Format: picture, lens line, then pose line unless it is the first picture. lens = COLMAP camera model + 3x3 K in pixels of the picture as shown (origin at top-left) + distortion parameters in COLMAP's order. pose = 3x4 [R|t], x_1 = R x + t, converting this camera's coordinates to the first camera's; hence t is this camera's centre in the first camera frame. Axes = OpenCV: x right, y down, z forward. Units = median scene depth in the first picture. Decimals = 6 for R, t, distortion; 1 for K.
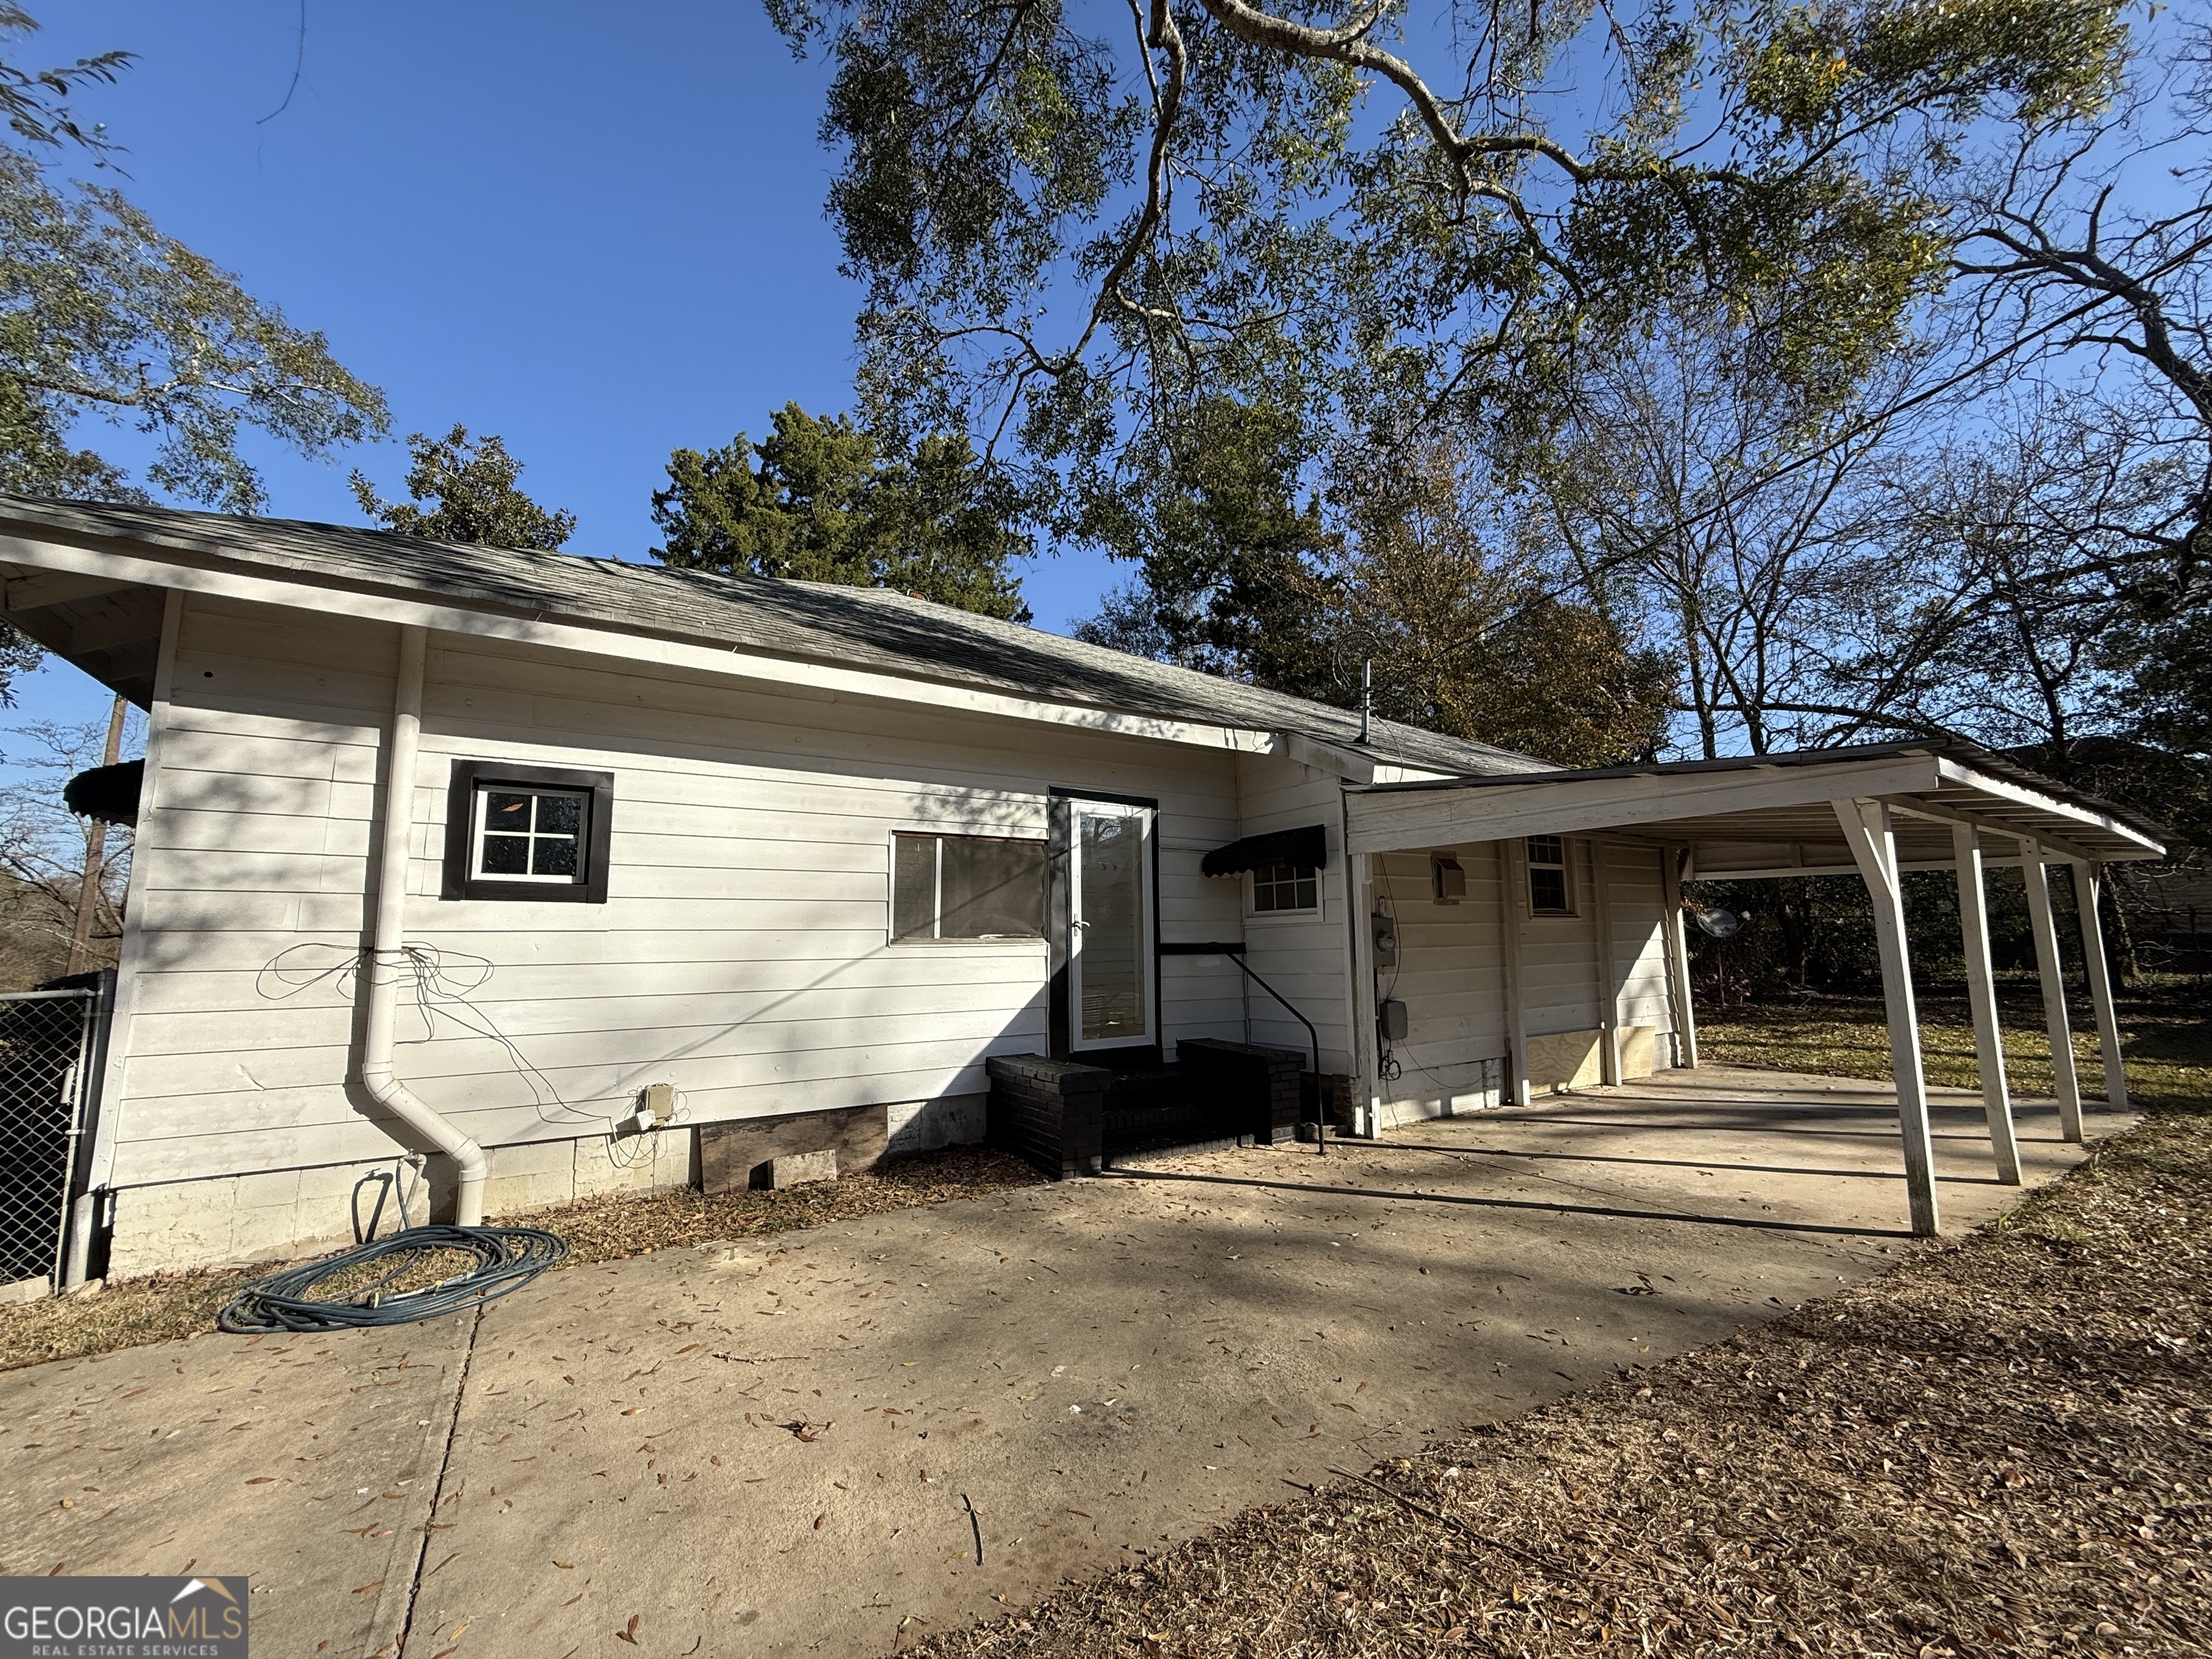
lens RADIAL K [[869.1, 0, 1106.0], [0, 869.1, 829.5], [0, 0, 1]] dist [0.009619, -0.000144]
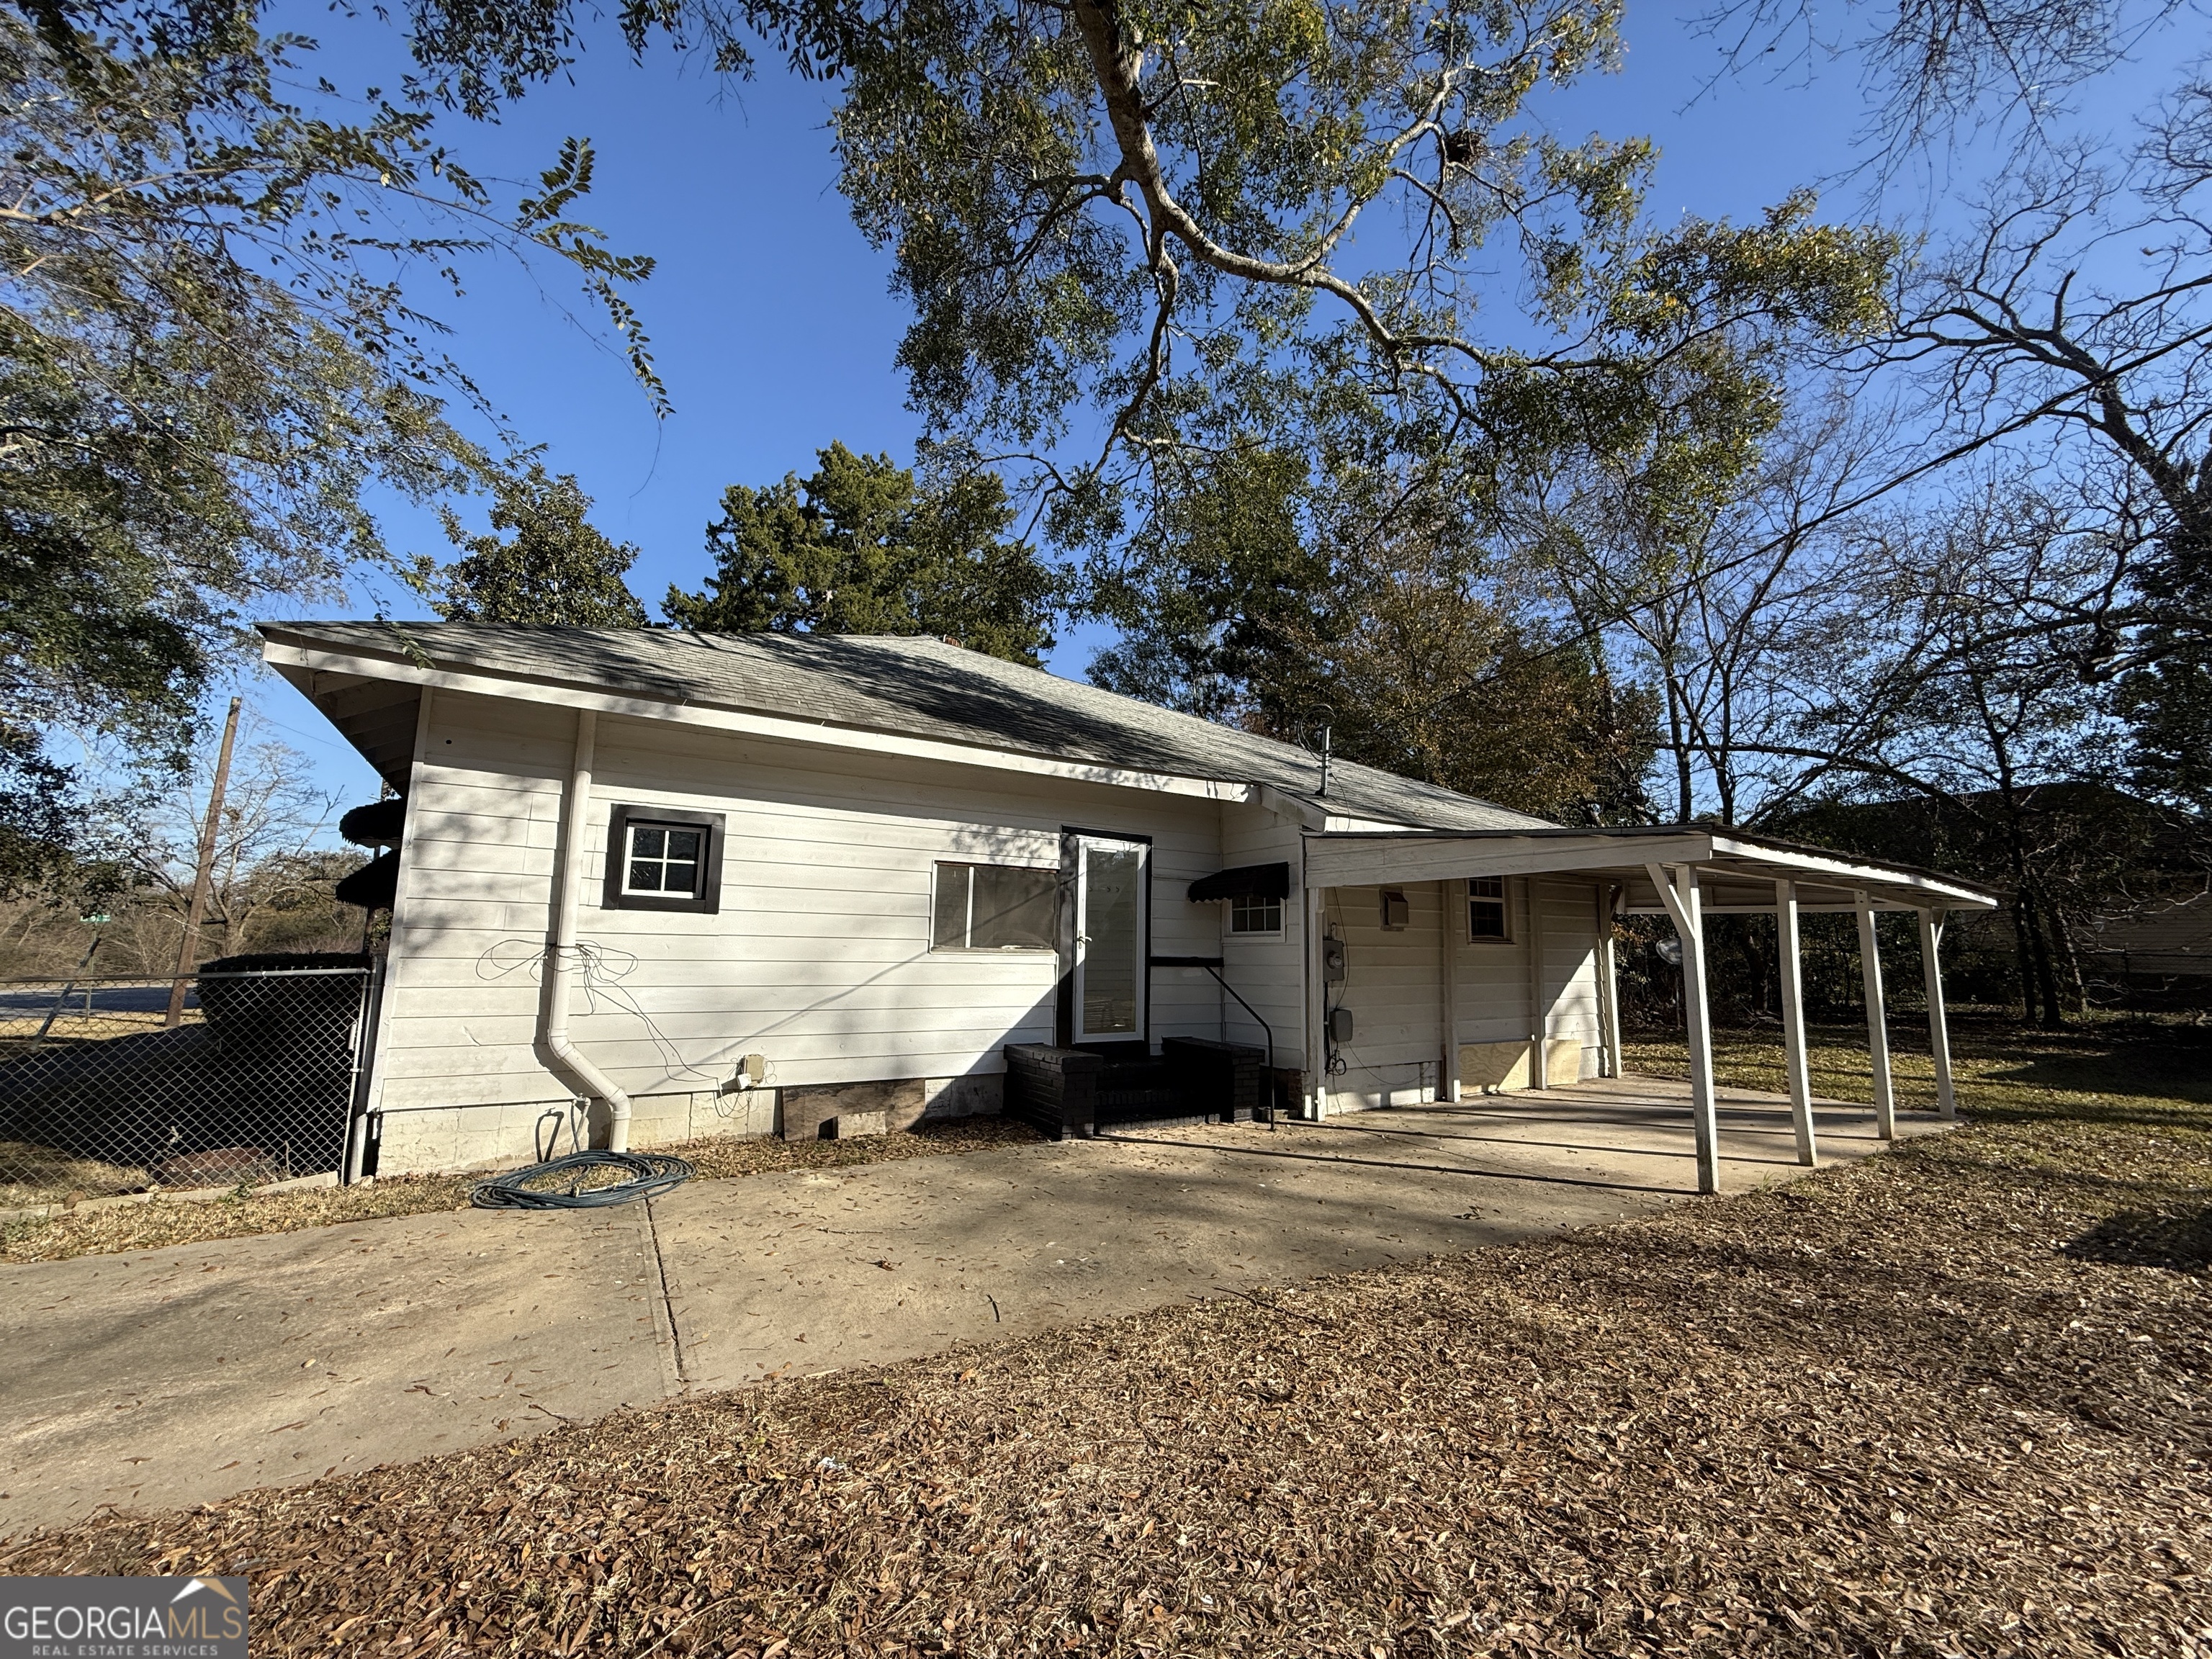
lens RADIAL K [[897.7, 0, 1106.0], [0, 897.7, 829.5], [0, 0, 1]] dist [-0.000702, 0.009835]
pose [[0.999370, 0.024438, -0.025744, 0.031194], [-0.024603, 0.999678, -0.006135, -0.038930], [0.025586, 0.006764, 0.999650, -0.266245]]
